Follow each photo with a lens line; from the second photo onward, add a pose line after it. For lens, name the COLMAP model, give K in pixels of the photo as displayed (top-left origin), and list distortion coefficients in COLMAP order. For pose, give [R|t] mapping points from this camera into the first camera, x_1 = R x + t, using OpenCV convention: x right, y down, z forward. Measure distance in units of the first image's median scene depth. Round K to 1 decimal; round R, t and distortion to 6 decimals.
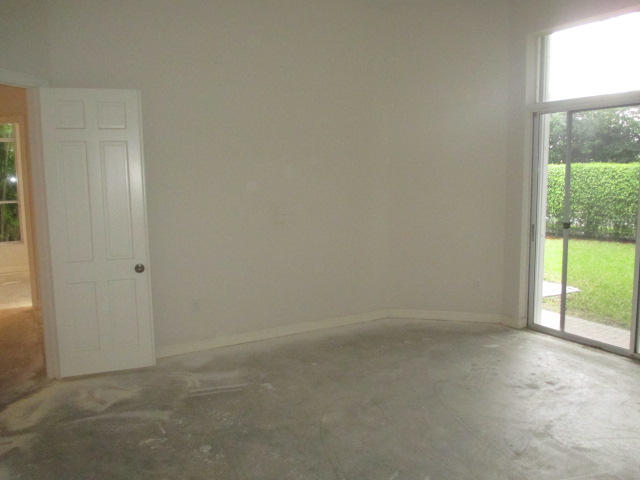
lens RADIAL K [[535.4, 0, 319.2], [0, 535.4, 228.3], [0, 0, 1]] dist [-0.014987, -0.018169]
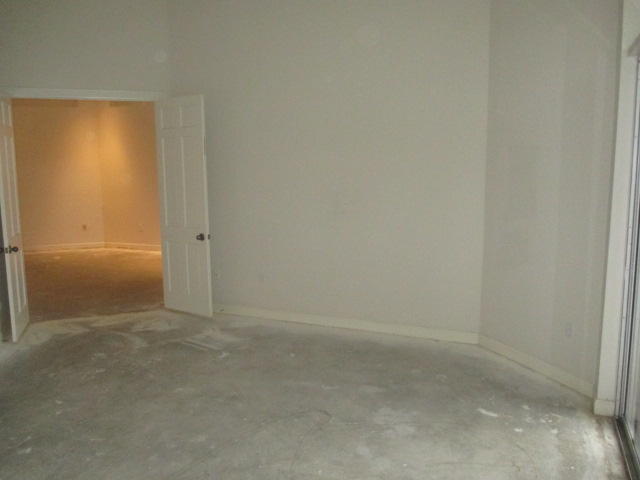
lens RADIAL K [[516.7, 0, 319.4], [0, 516.7, 225.6], [0, 0, 1]] dist [-0.014814, -0.008510]
pose [[0.608493, 0.098278, -0.787450, 0.845083], [-0.088728, 0.994505, 0.055556, -0.046605], [0.788583, 0.036063, 0.613870, 0.503345]]
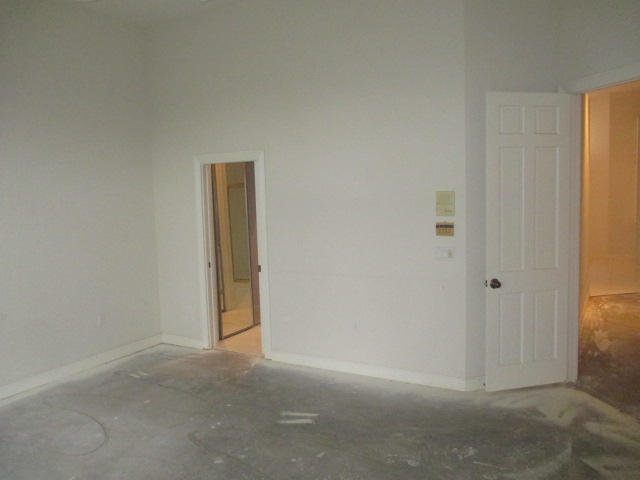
lens RADIAL K [[535.4, 0, 319.2], [0, 535.4, 228.3], [0, 0, 1]] dist [-0.014987, -0.018169]
pose [[-0.856316, 0.074671, -0.511026, 0.311338], [-0.030000, 0.980630, 0.193560, -0.146514], [0.515580, 0.181079, -0.837489, 1.296575]]
